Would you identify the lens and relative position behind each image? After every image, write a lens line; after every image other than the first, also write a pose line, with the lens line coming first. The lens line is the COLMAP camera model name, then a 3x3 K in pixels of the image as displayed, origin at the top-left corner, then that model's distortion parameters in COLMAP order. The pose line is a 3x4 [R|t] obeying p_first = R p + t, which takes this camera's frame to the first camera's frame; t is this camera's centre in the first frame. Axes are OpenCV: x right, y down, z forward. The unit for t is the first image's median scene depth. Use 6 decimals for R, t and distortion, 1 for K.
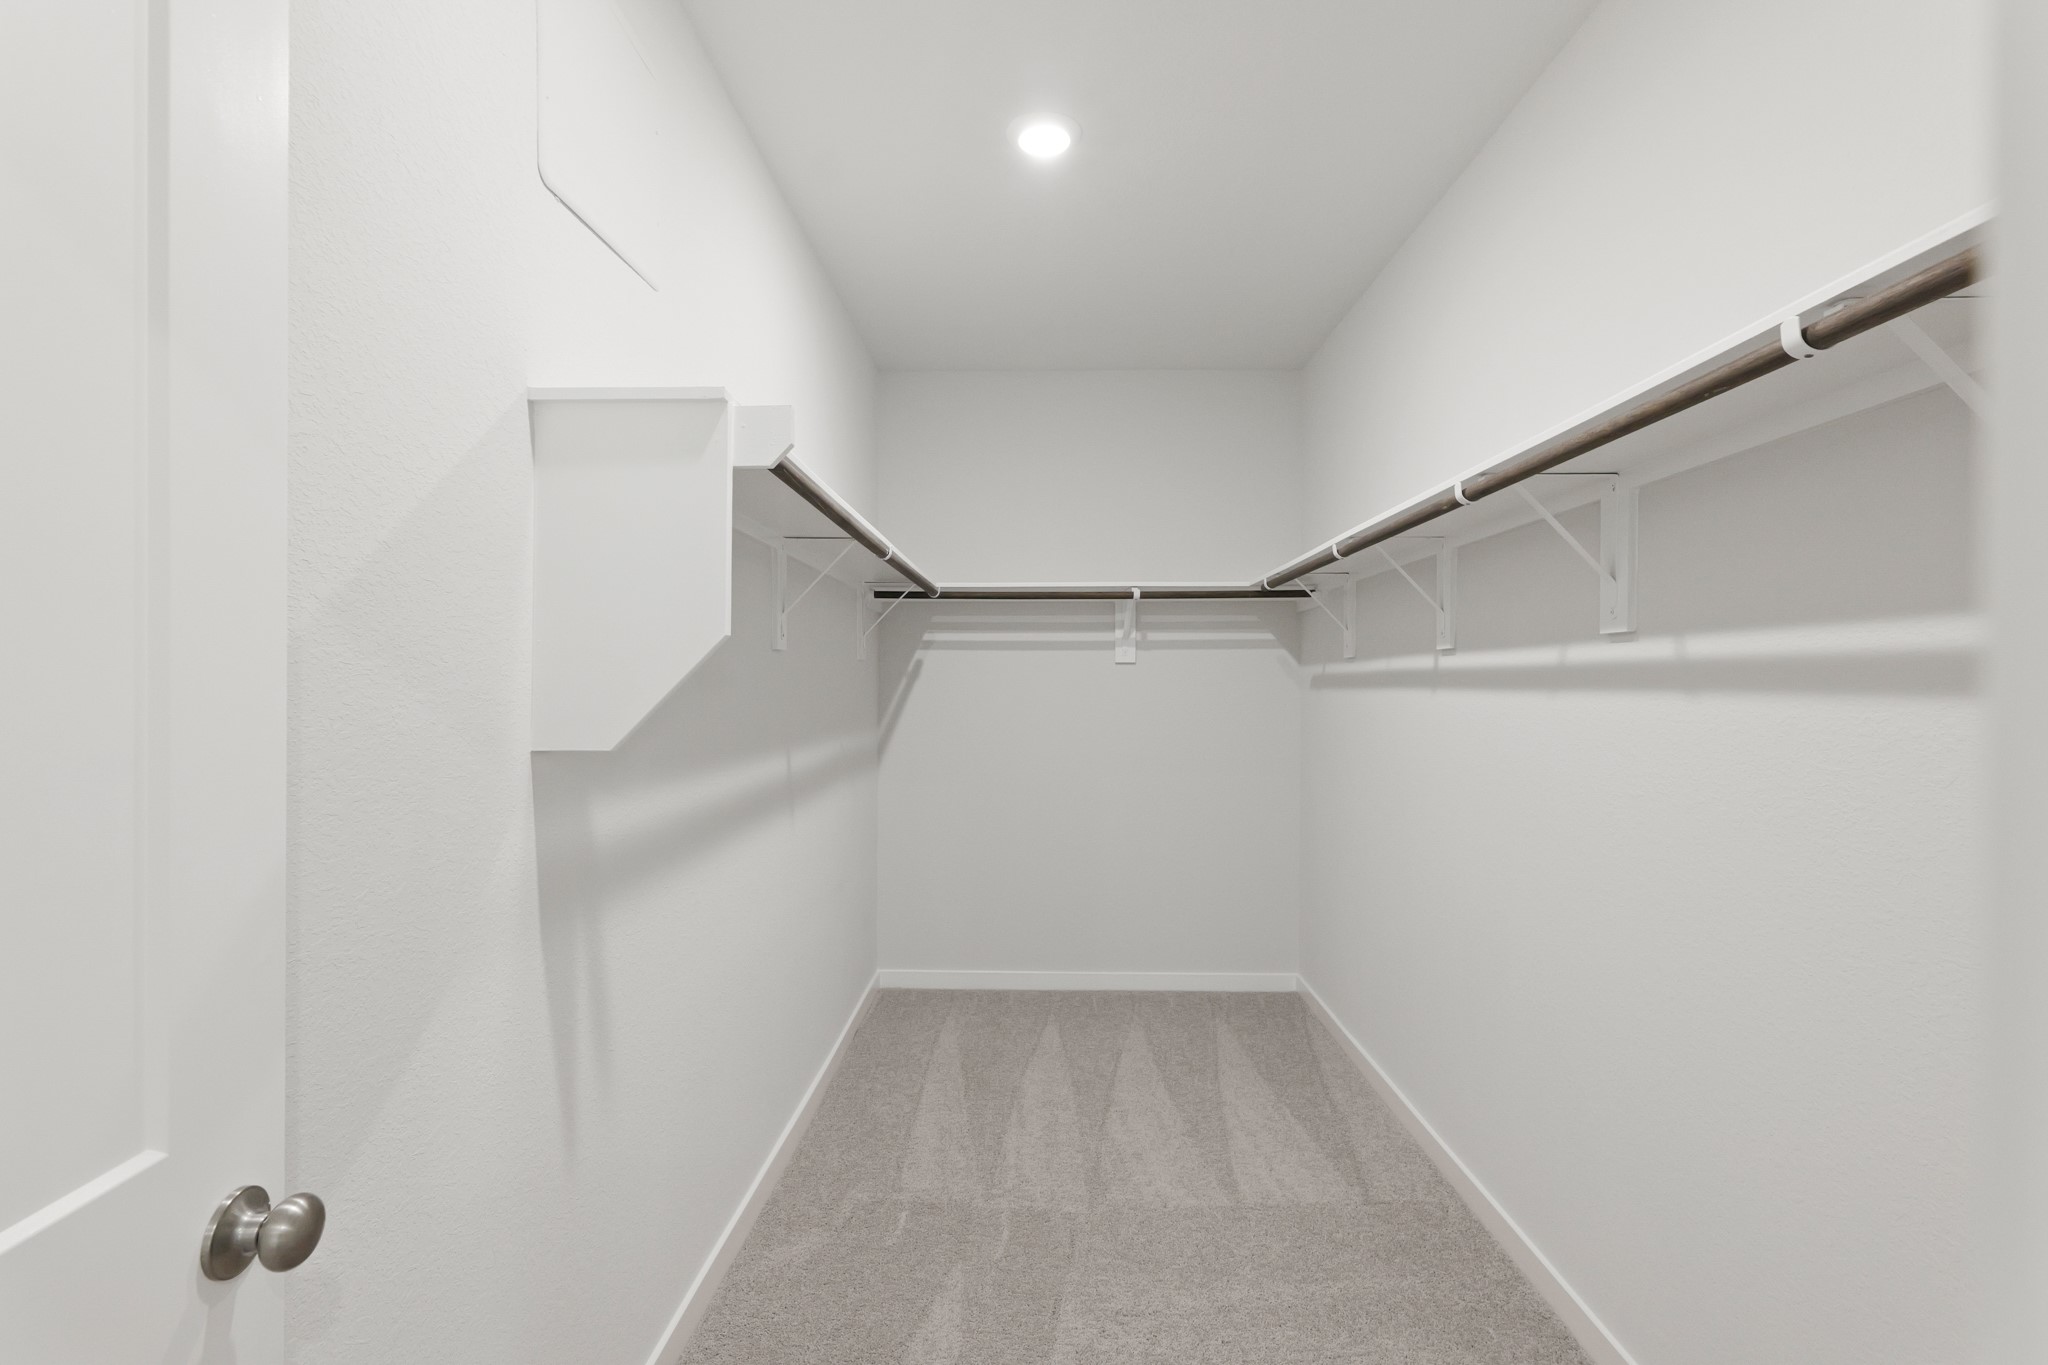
lens RADIAL K [[952.1, 0, 1030.6], [0, 952.1, 694.4], [0, 0, 1]] dist [0.001170, -0.000286]
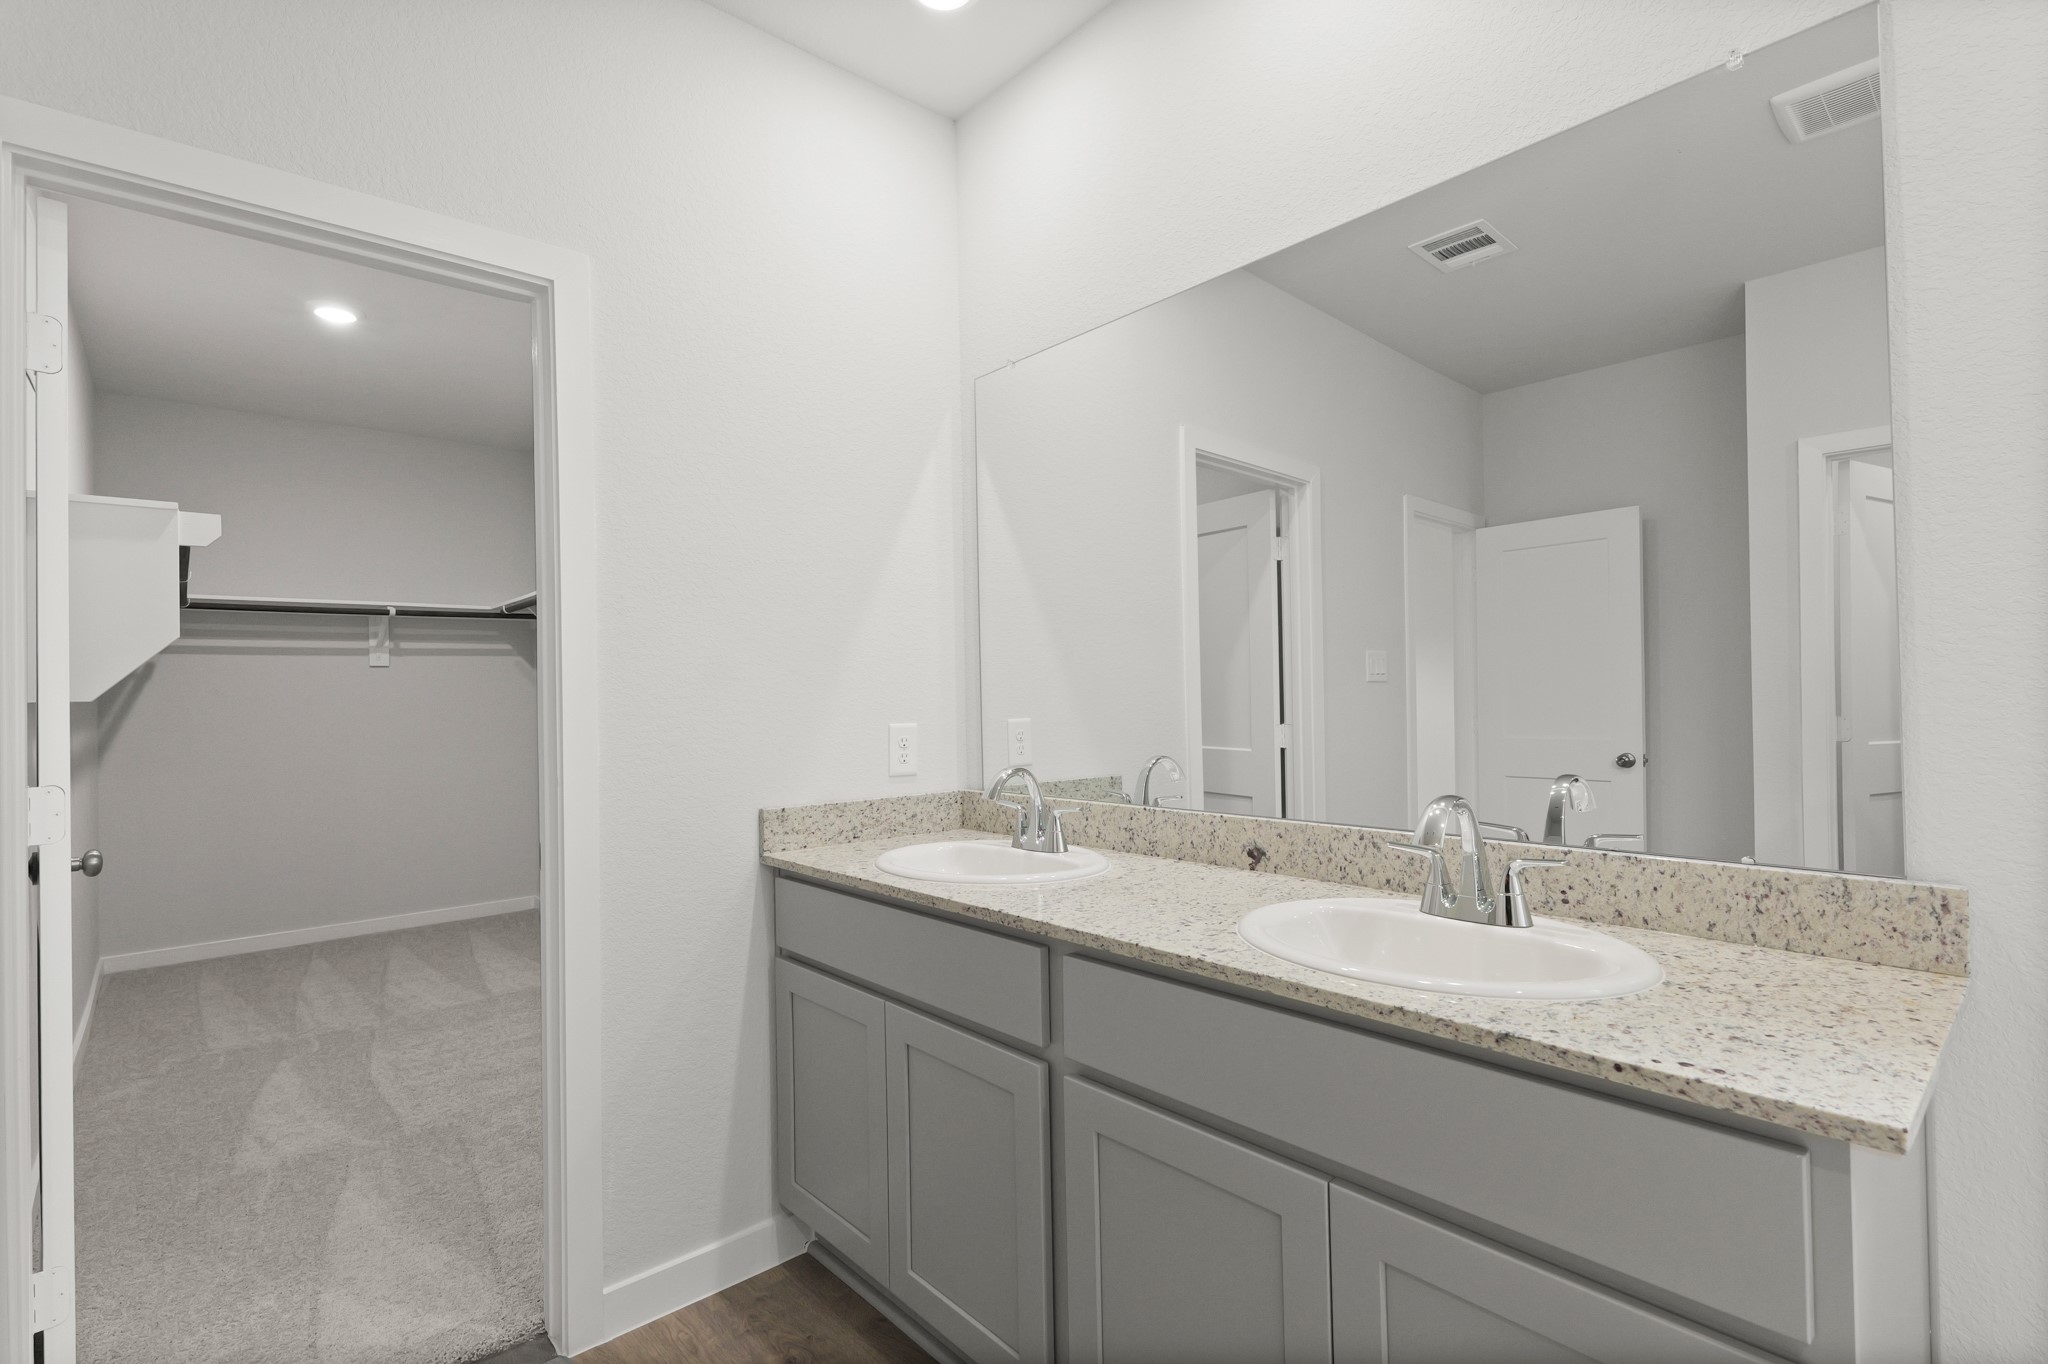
lens RADIAL K [[952.1, 0, 1030.6], [0, 952.1, 693.9], [0, 0, 1]] dist [0.001170, -0.000286]
pose [[0.736232, -0.010148, 0.676653, -0.124022], [0.021418, 0.999736, -0.008310, 0.033569], [-0.676390, 0.020611, 0.736255, -0.516847]]
